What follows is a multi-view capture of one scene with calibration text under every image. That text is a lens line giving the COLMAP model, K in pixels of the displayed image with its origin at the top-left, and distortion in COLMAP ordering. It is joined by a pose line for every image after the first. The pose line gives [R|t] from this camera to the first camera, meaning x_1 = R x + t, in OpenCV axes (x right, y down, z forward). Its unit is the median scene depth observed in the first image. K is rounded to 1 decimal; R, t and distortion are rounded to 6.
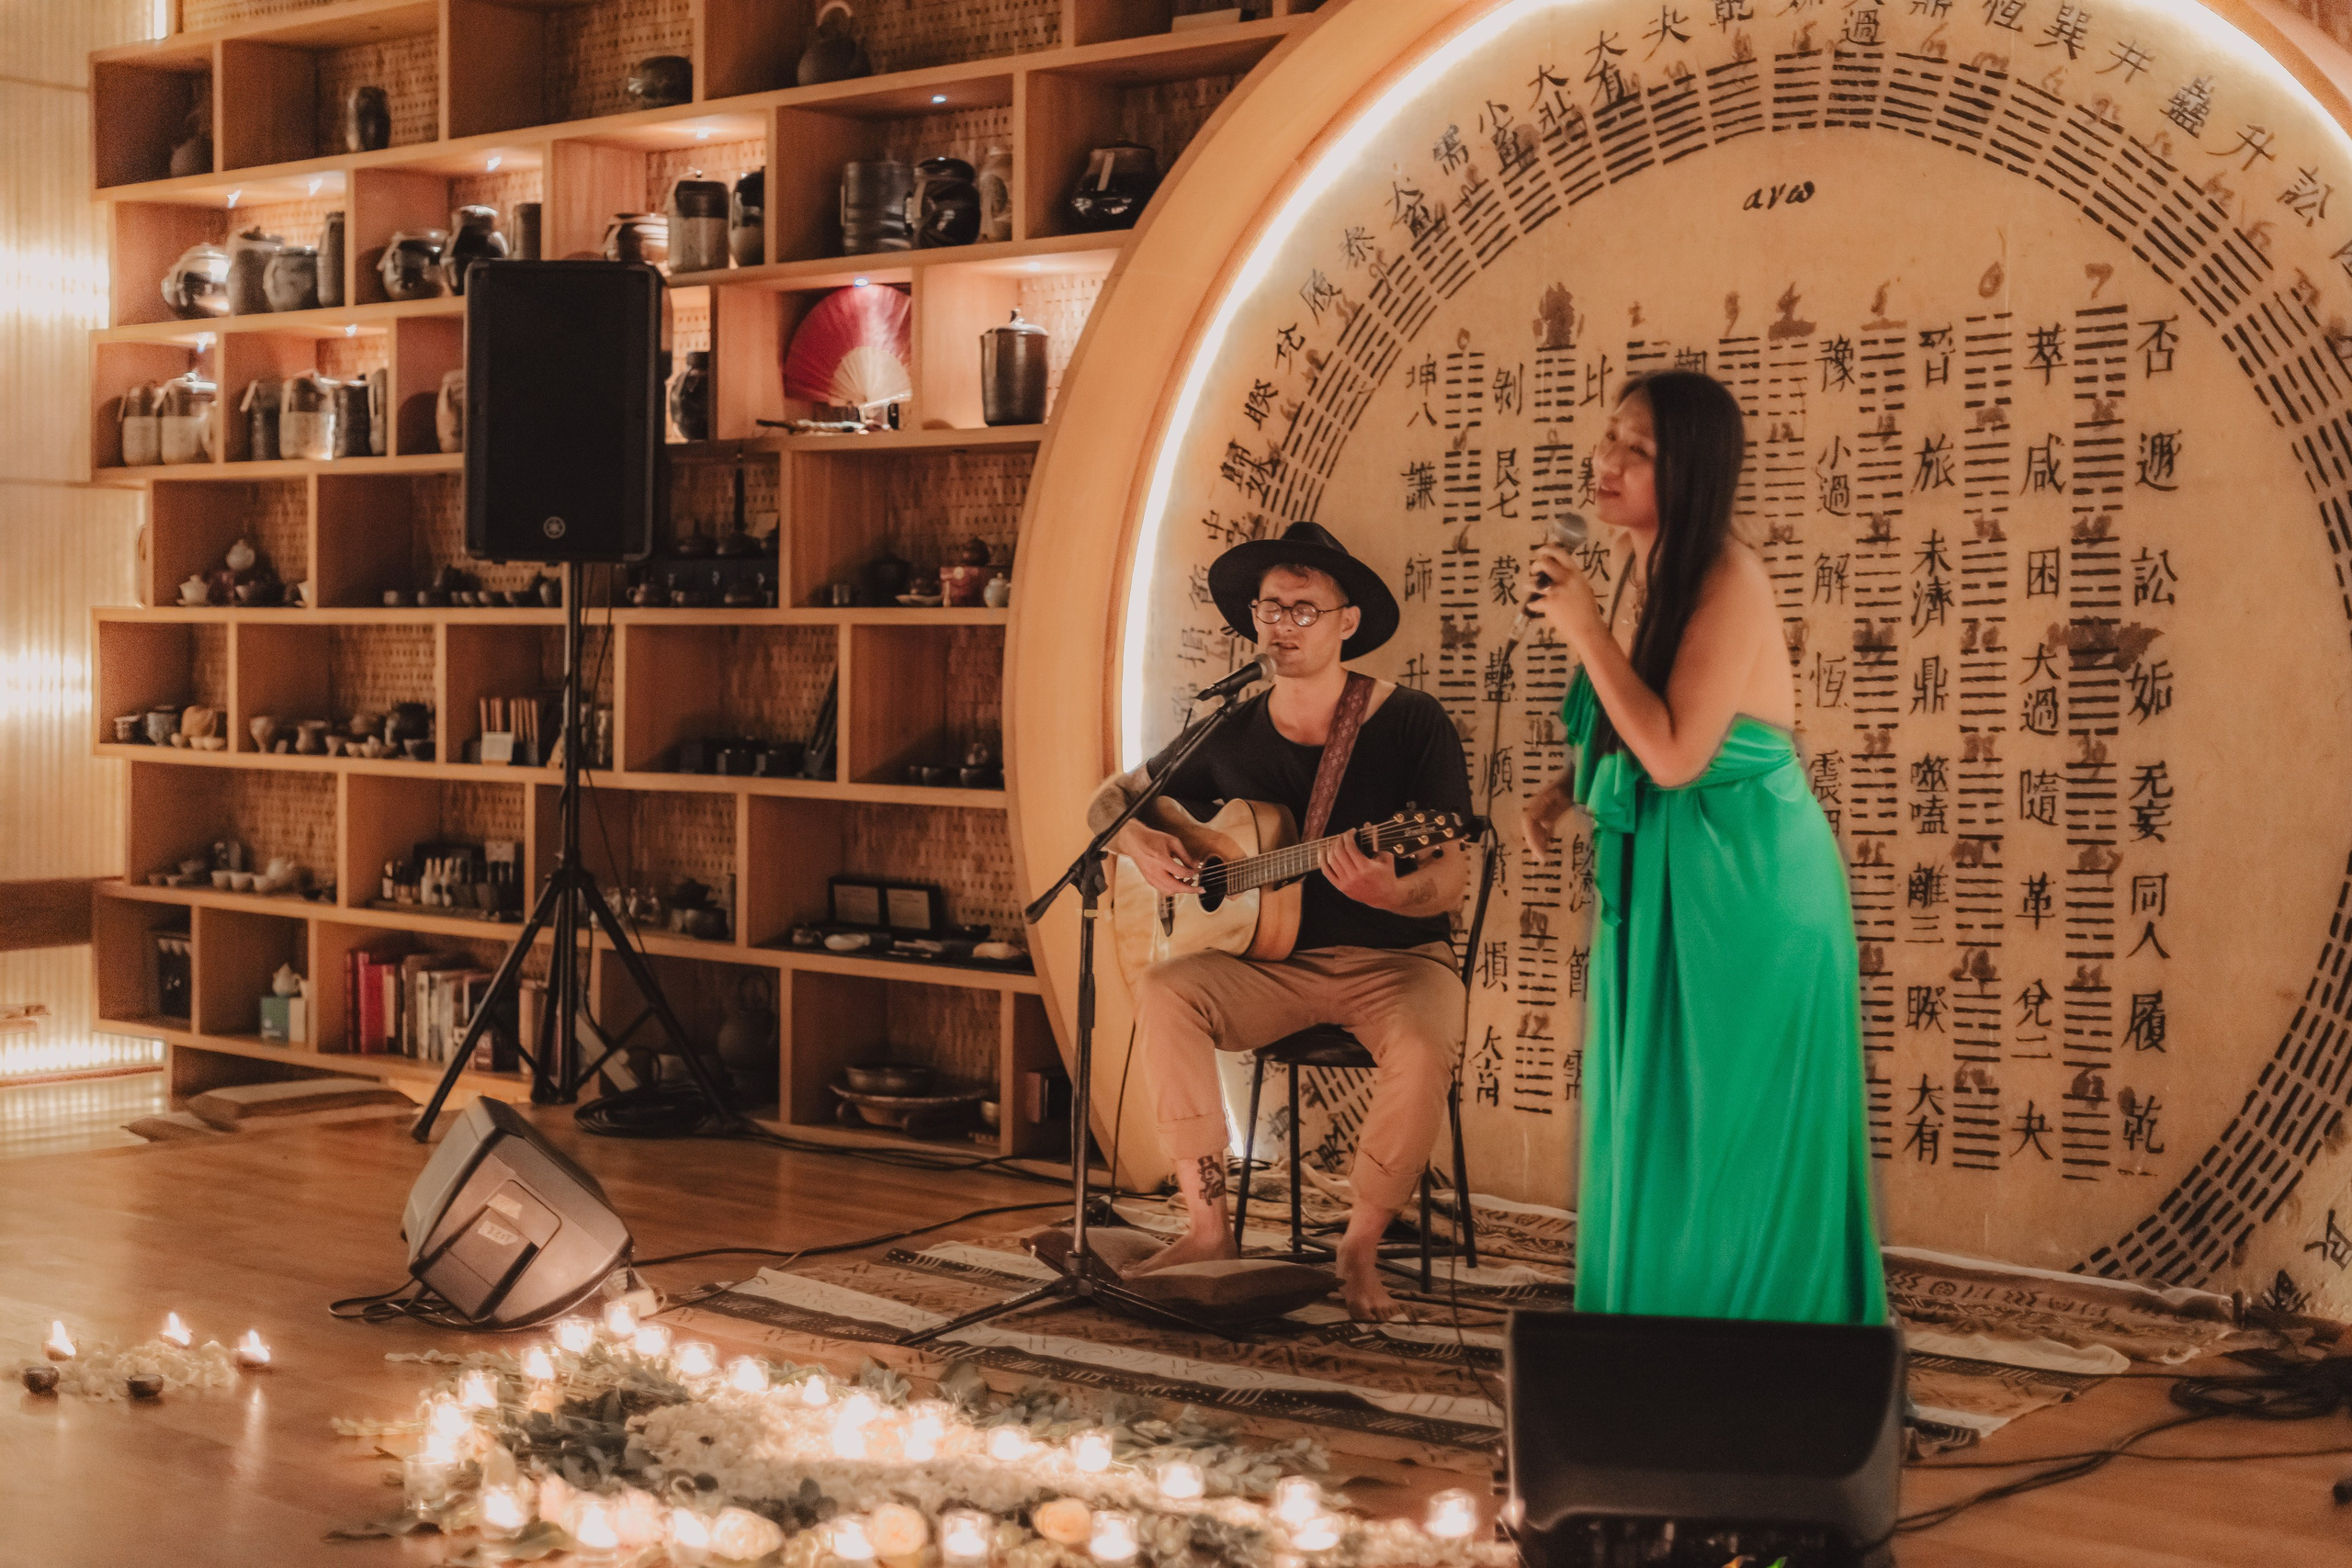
lens RADIAL K [[3391.2, 0, 1178.1], [0, 3391.2, 784.0], [0, 0, 1]] dist [-0.002741, -0.025061]
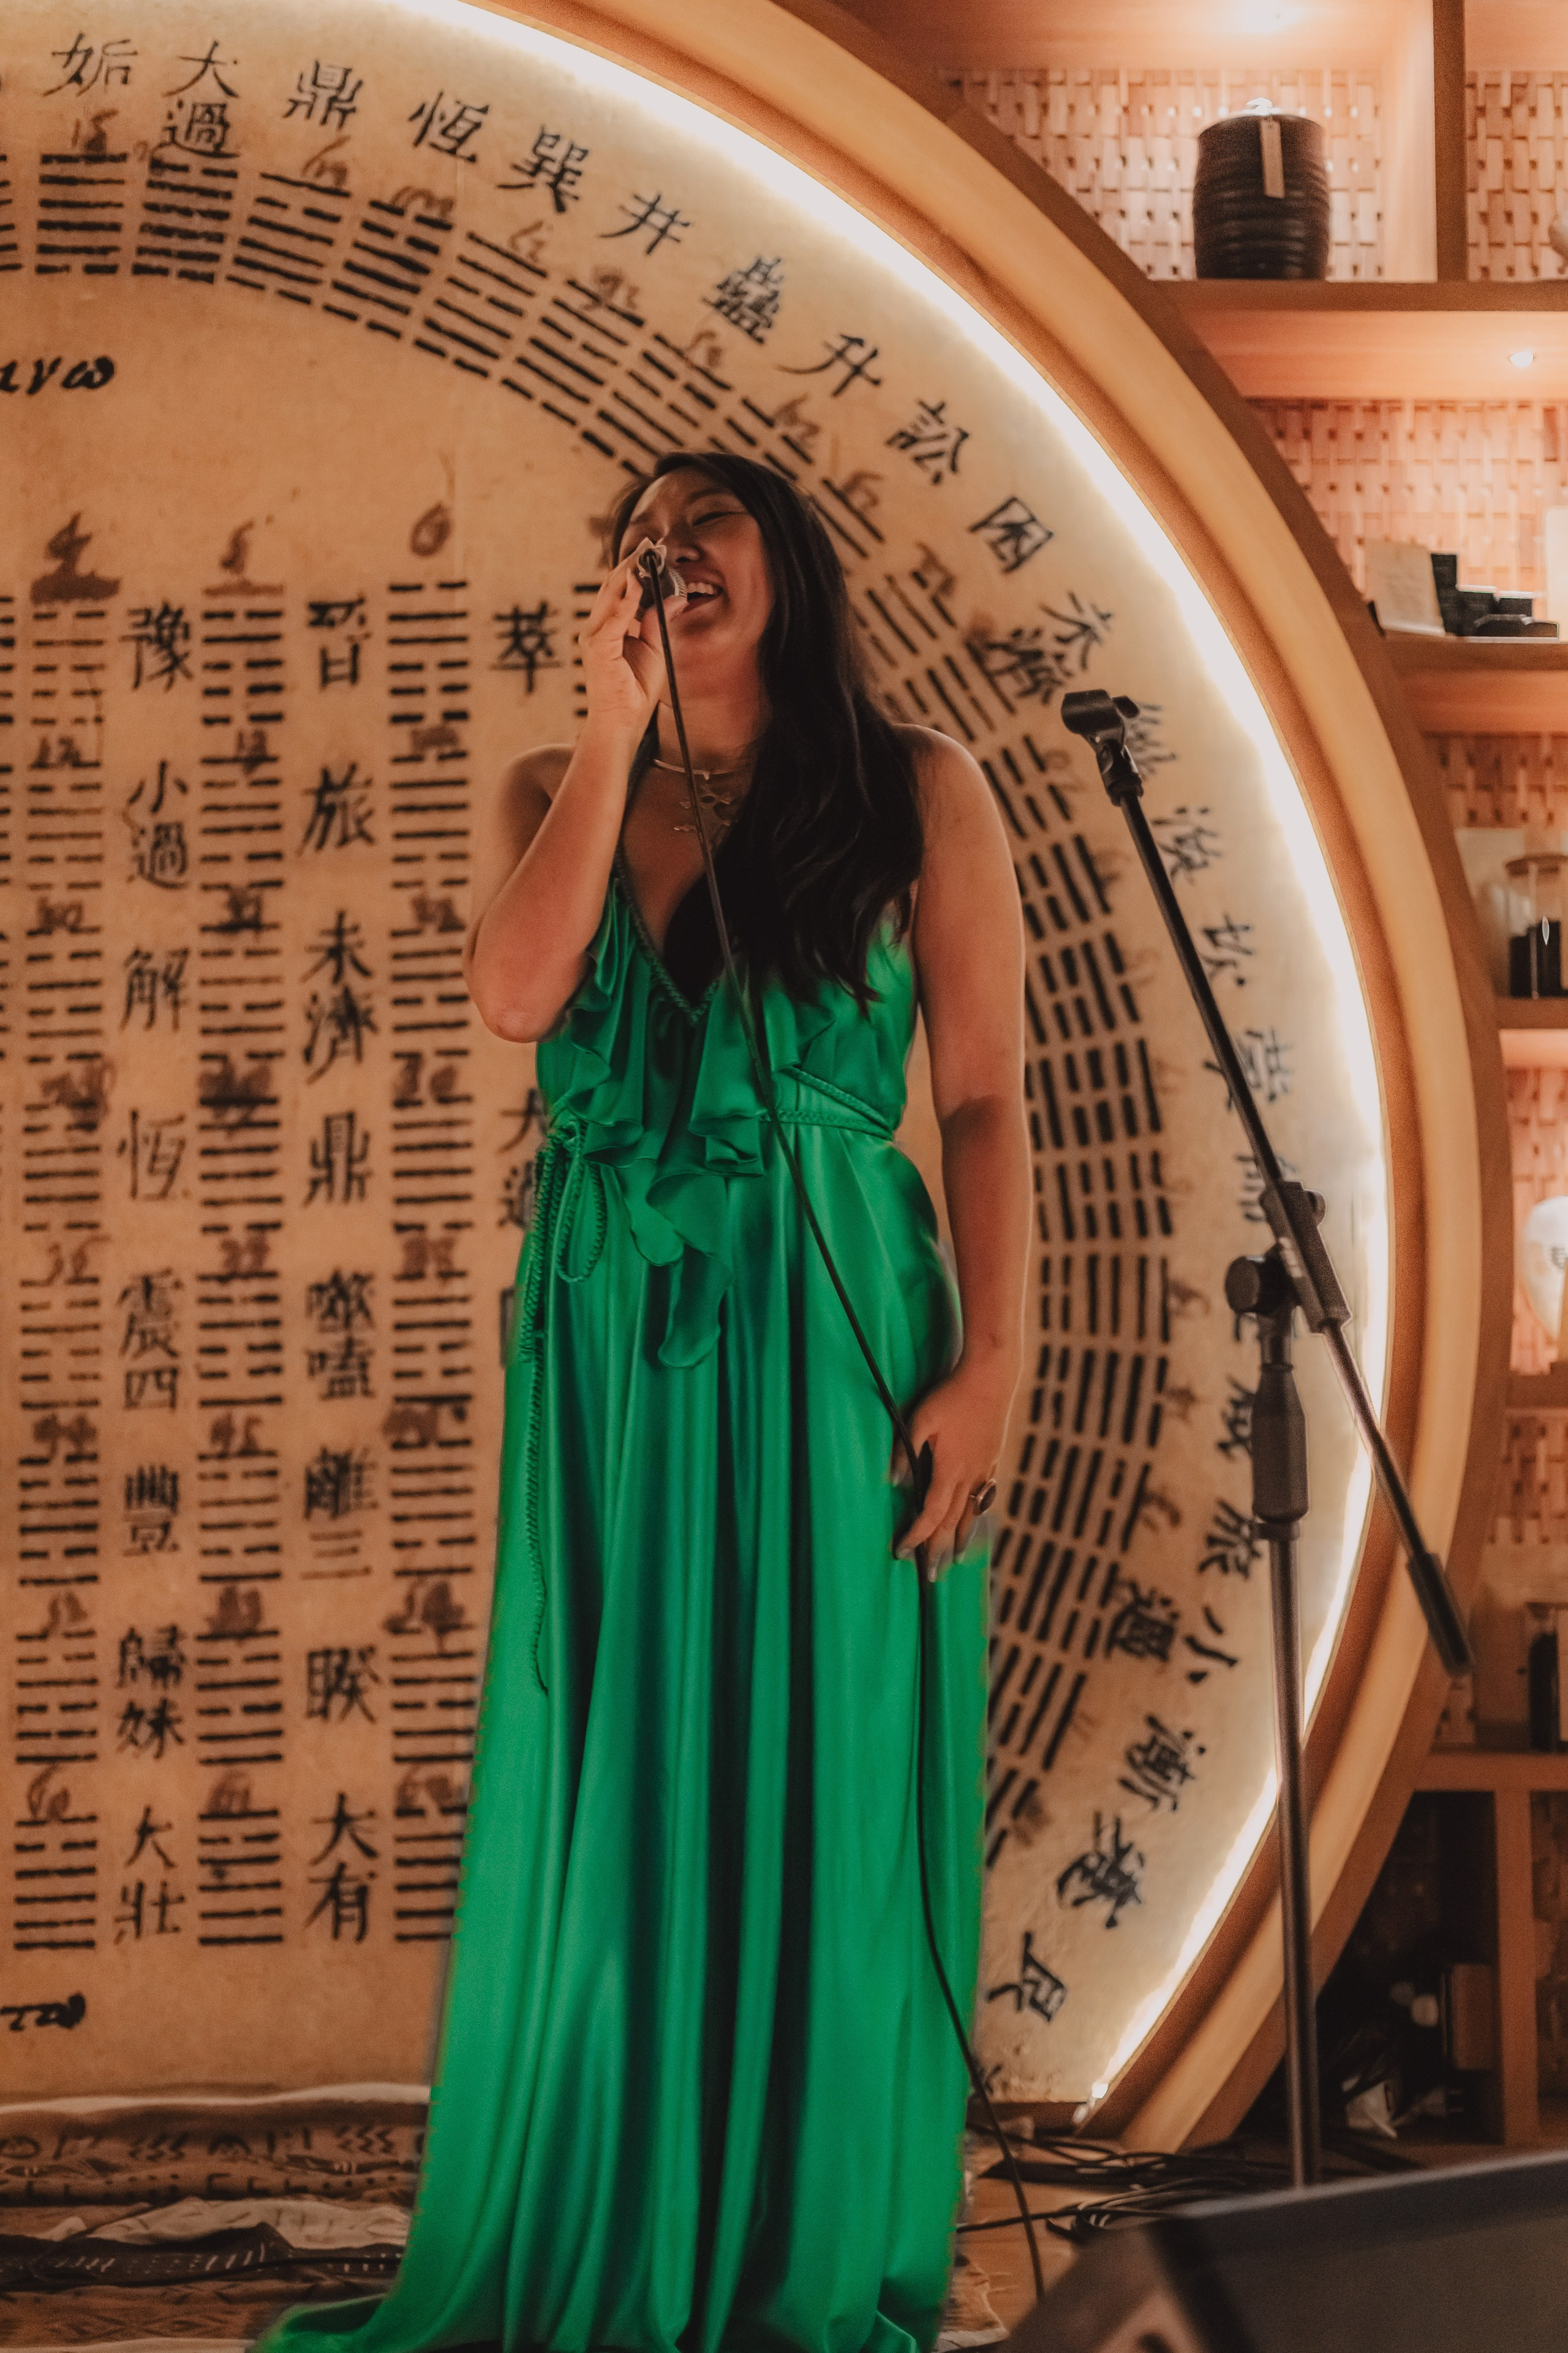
lens RADIAL K [[3232.0, 0, 780.1], [0, 3232.0, 1192.0], [0, 0, 1]] dist [0.009029, -0.113033]
pose [[0.743251, 0.037810, 0.667943, -0.113542], [0.042929, 0.993649, -0.104016, 0.041890], [-0.667634, 0.105984, 0.736907, 0.506534]]
